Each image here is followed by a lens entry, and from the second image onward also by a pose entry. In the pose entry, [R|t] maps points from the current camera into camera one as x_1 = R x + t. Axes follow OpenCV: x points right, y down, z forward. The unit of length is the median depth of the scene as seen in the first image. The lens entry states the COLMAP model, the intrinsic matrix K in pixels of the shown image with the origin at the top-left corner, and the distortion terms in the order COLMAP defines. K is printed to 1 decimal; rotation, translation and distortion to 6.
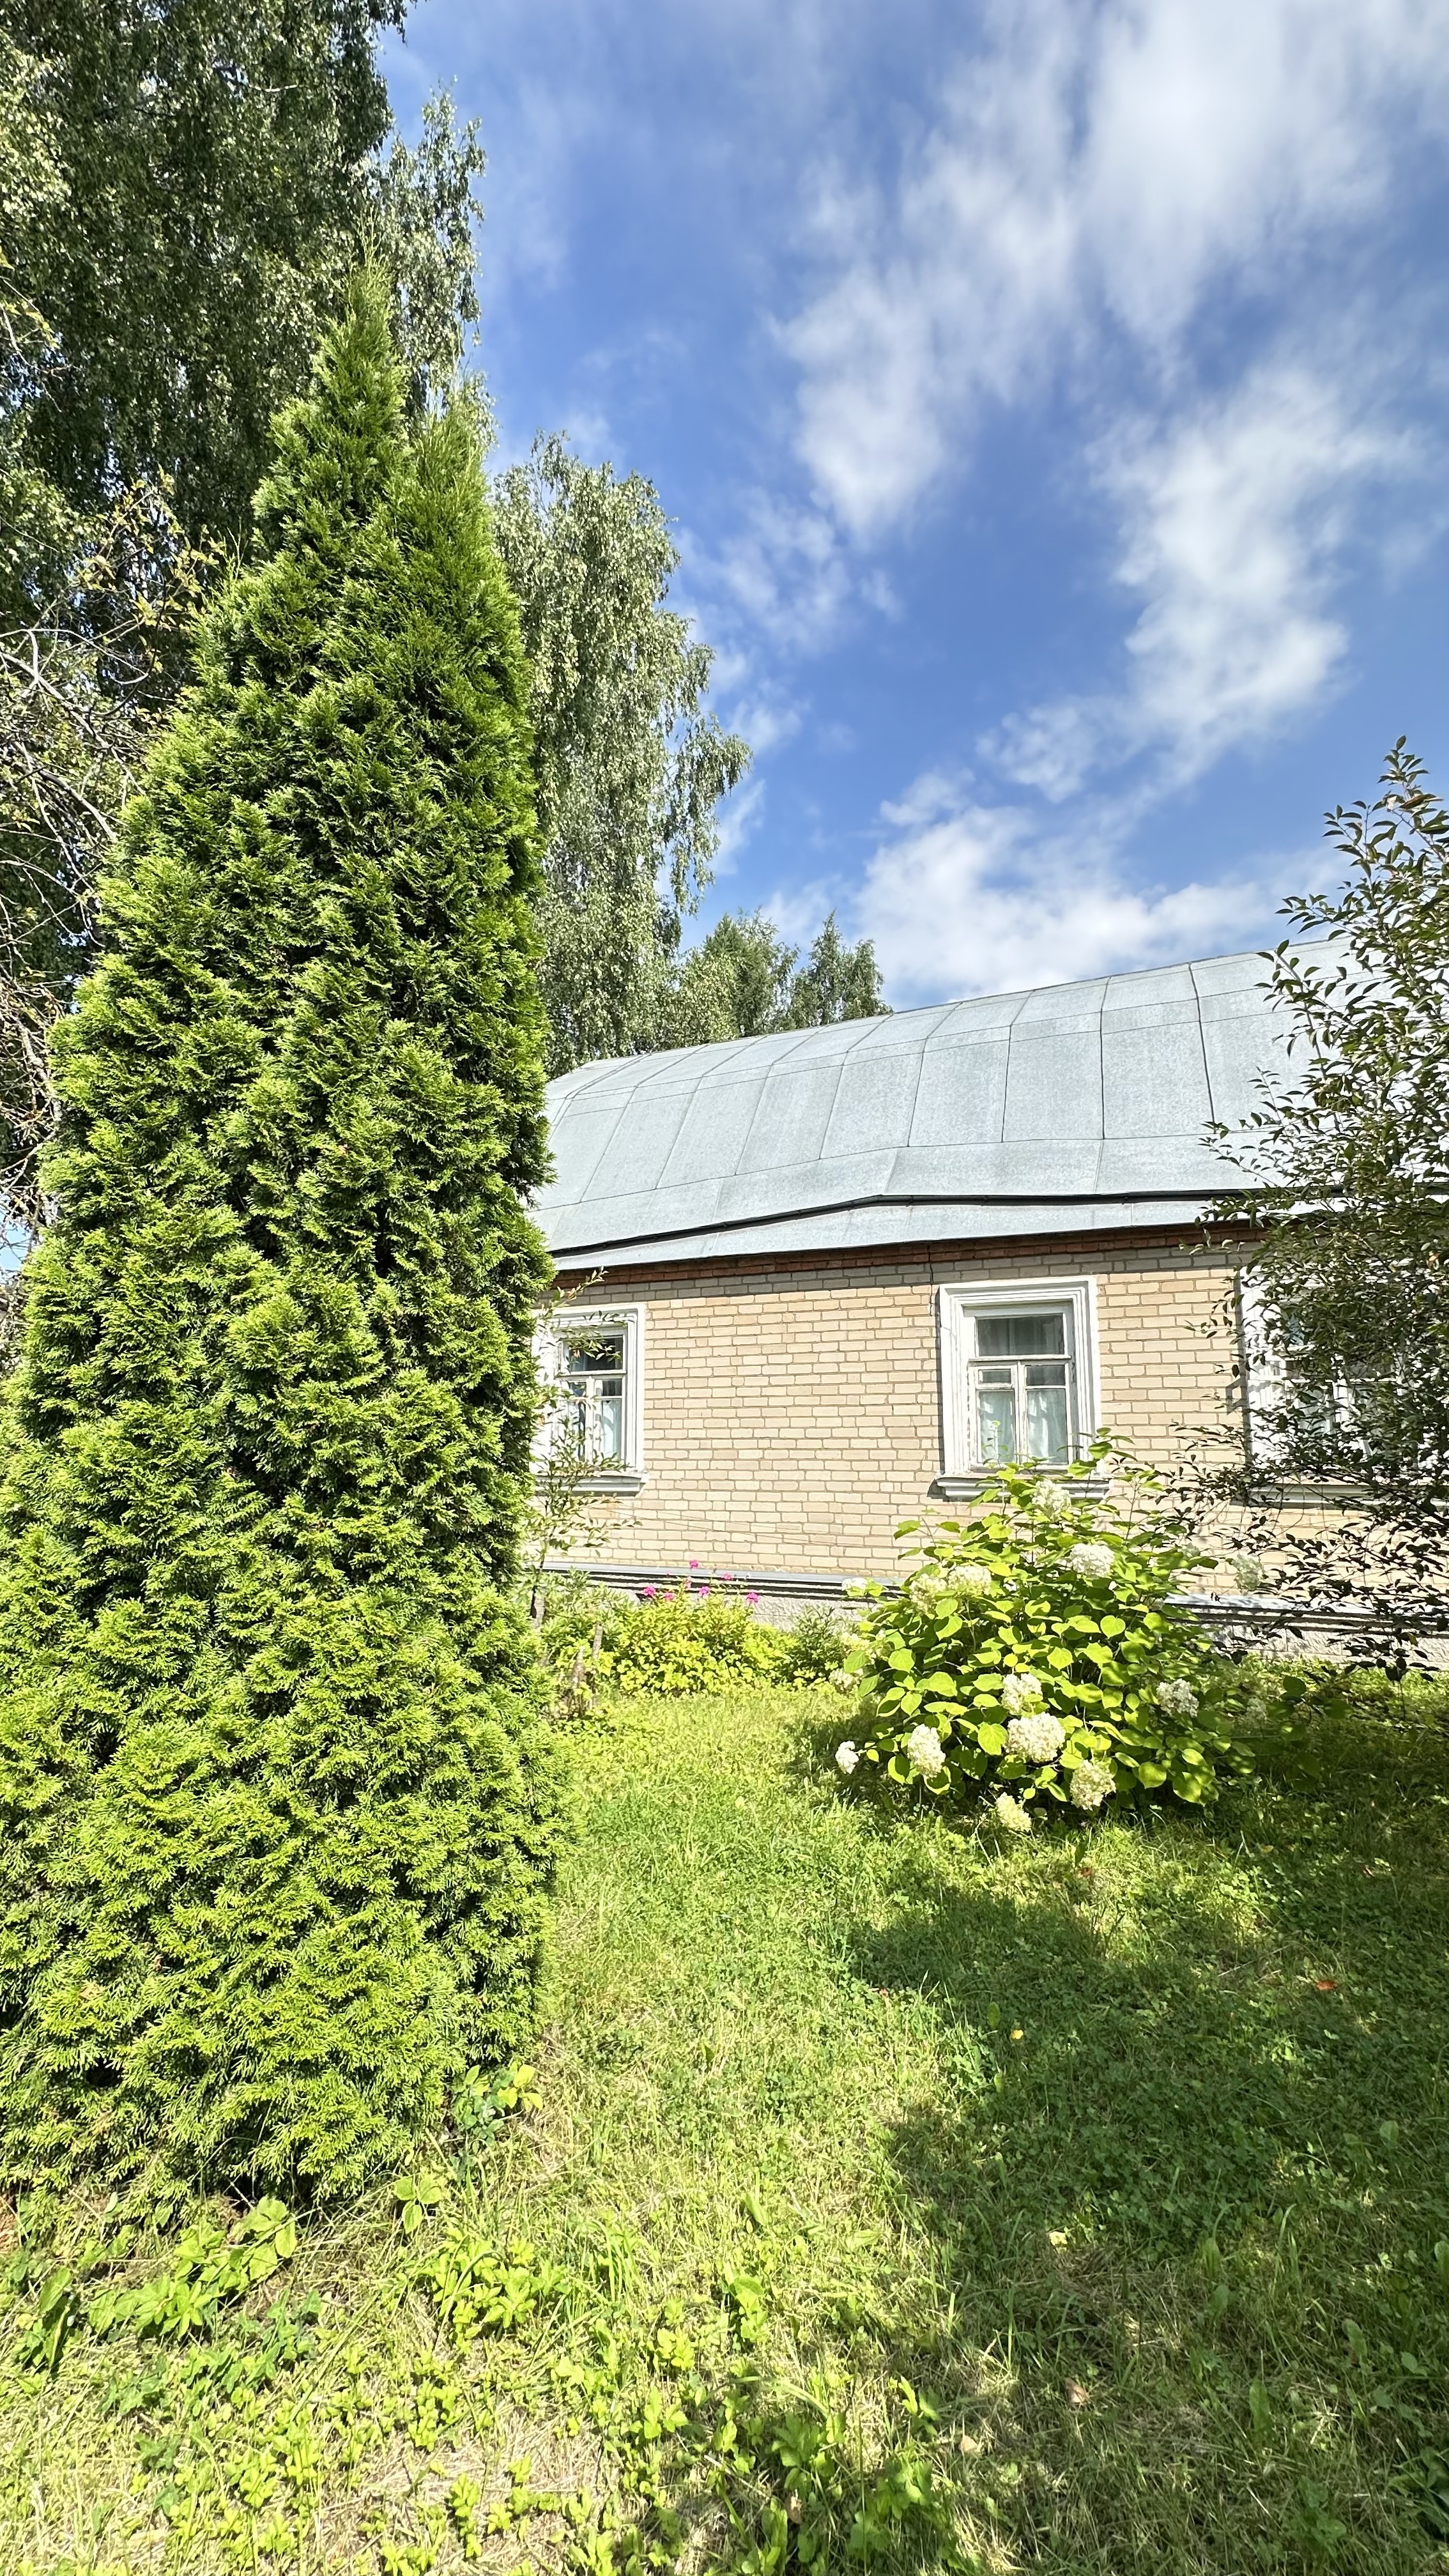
lens RADIAL K [[1039.2, 0, 713.4], [0, 1039.2, 1292.4], [0, 0, 1]] dist [-0.002362, -0.000197]
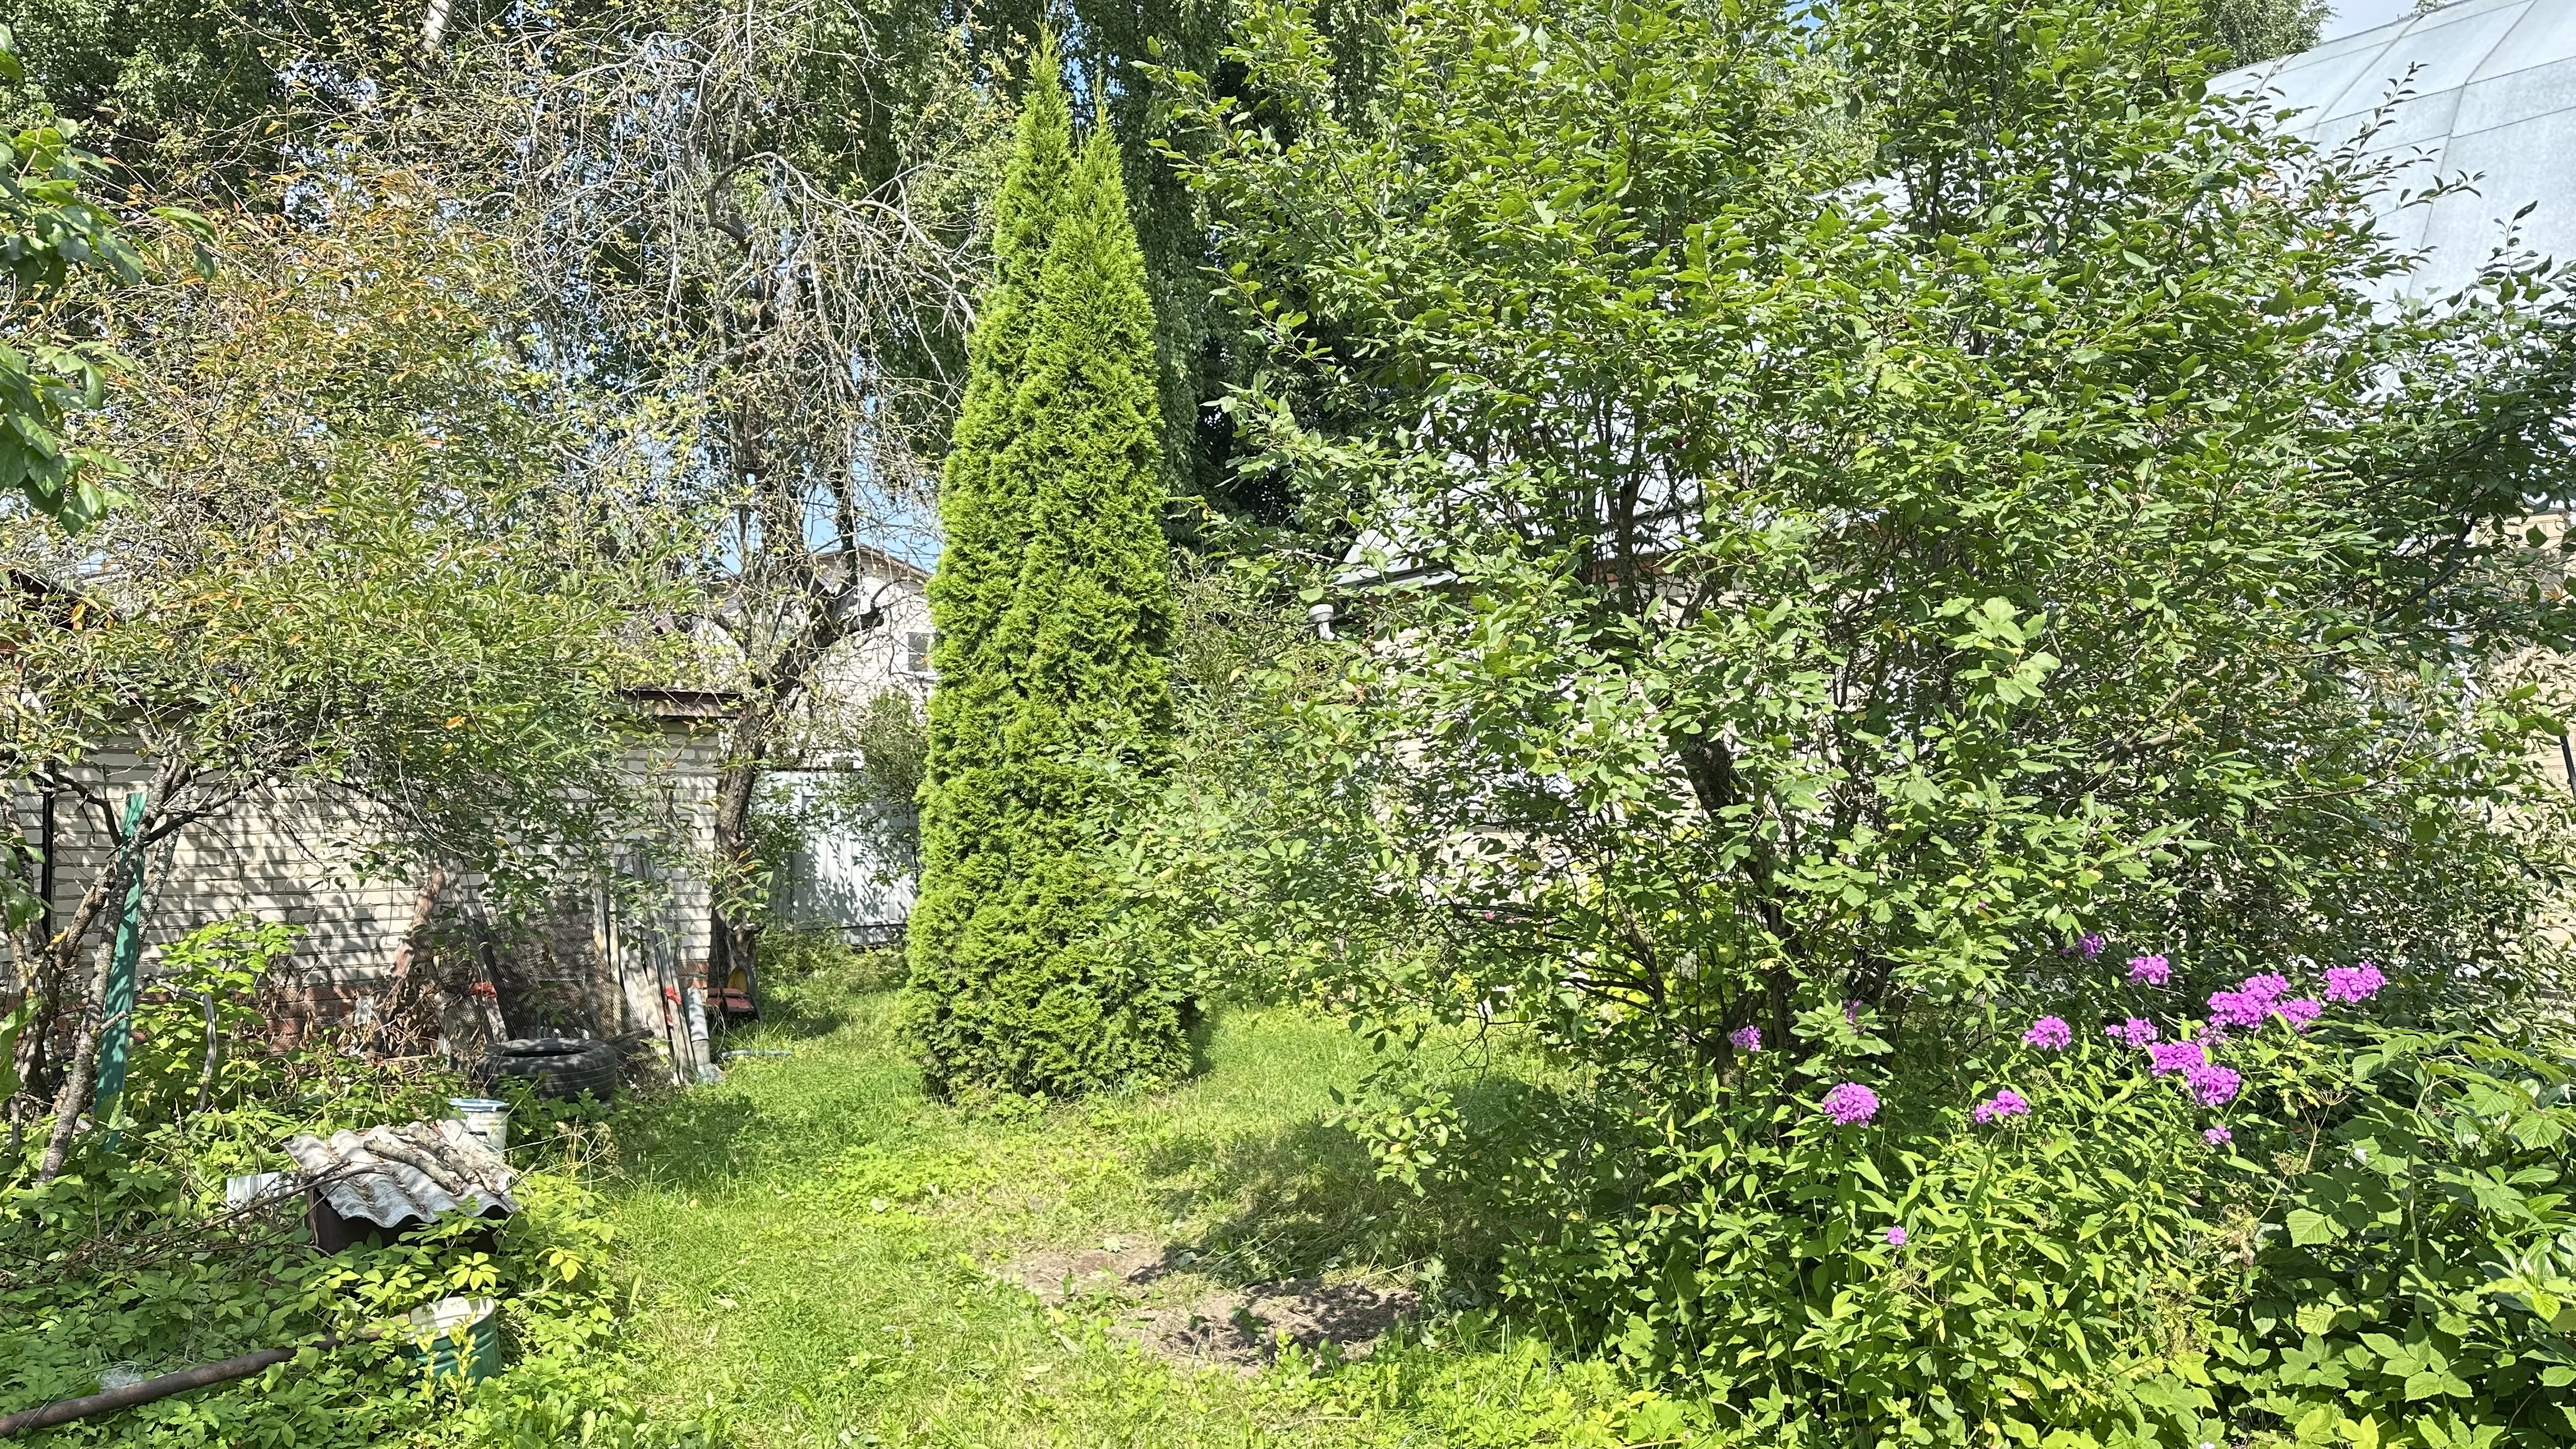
lens RADIAL K [[1805.9, 0, 1280.2], [0, 1805.9, 726.8], [0, 0, 1]] dist [0.074476, -0.094114]
pose [[0.891487, -0.024199, -0.452401, 1.738482], [0.085431, 0.989637, 0.115412, -0.362163], [0.444920, -0.141537, 0.884315, -2.061478]]
